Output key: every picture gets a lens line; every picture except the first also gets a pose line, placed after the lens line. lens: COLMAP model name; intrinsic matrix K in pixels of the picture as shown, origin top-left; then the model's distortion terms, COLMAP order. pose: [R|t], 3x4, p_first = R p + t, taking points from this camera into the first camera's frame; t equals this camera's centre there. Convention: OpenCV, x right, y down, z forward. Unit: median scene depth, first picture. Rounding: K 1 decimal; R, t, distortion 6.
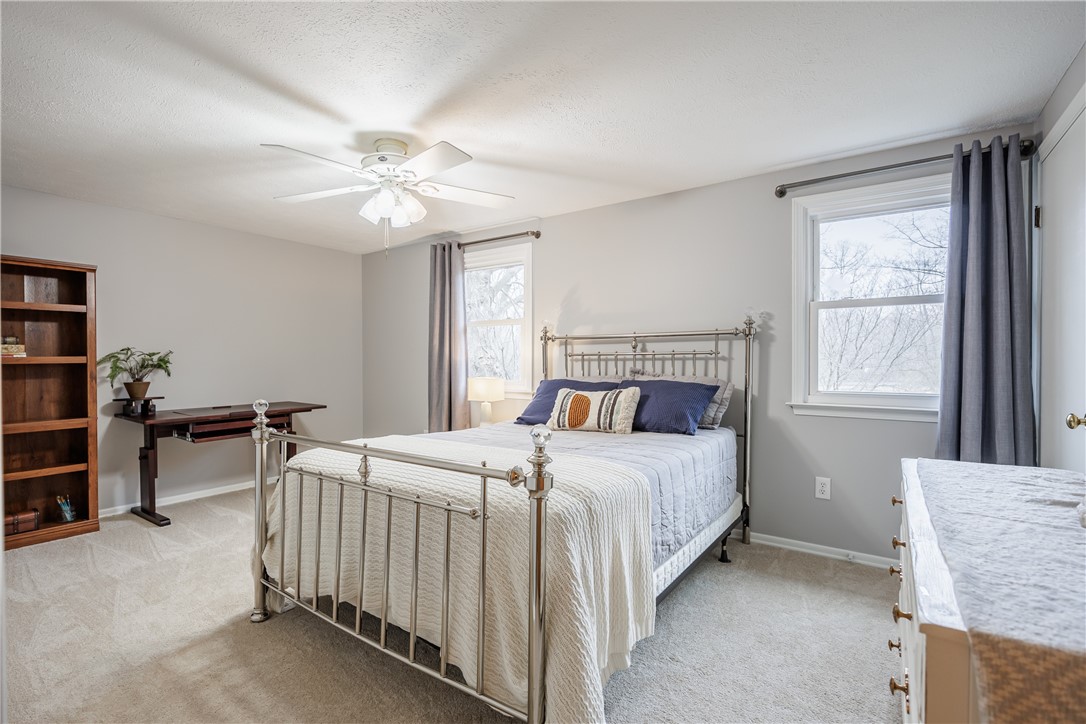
lens RADIAL K [[490.0, 0, 546.0], [0, 490.0, 362.6], [0, 0, 1]] dist [-0.011605, 0.000576]
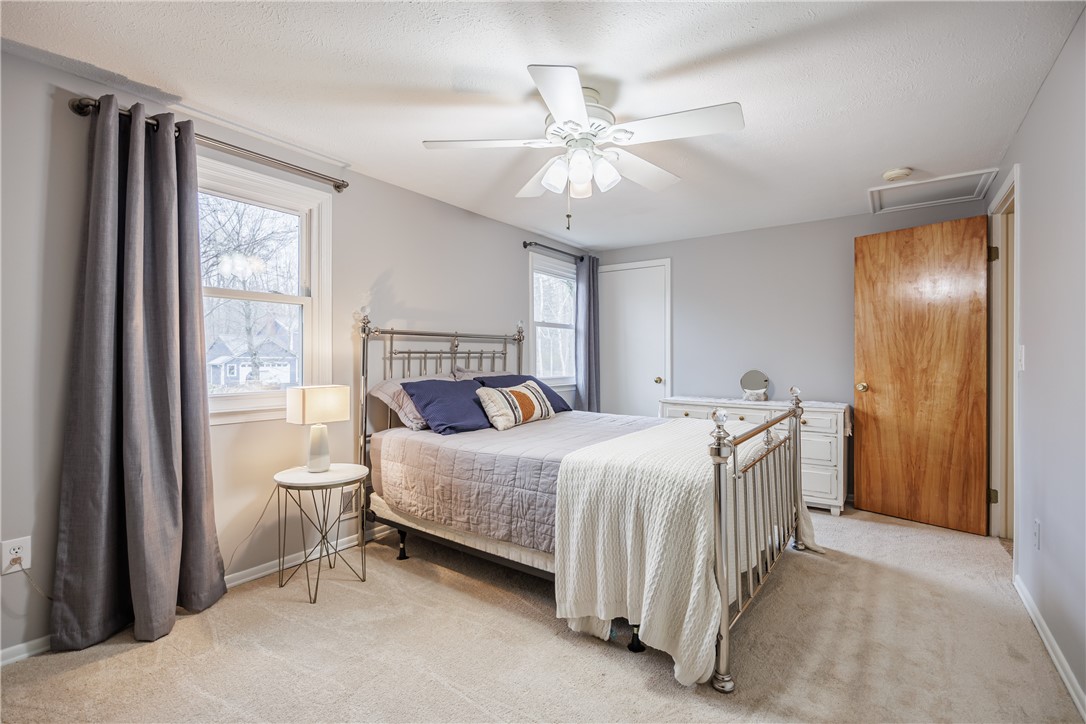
lens RADIAL K [[490.0, 0, 543.7], [0, 490.0, 356.6], [0, 0, 1]] dist [-0.011605, 0.000576]
pose [[0.020247, 0.005995, 0.999777, -0.824987], [0.009880, 0.999932, -0.006196, -0.000947], [-0.999746, 0.010003, 0.020187, 0.760203]]
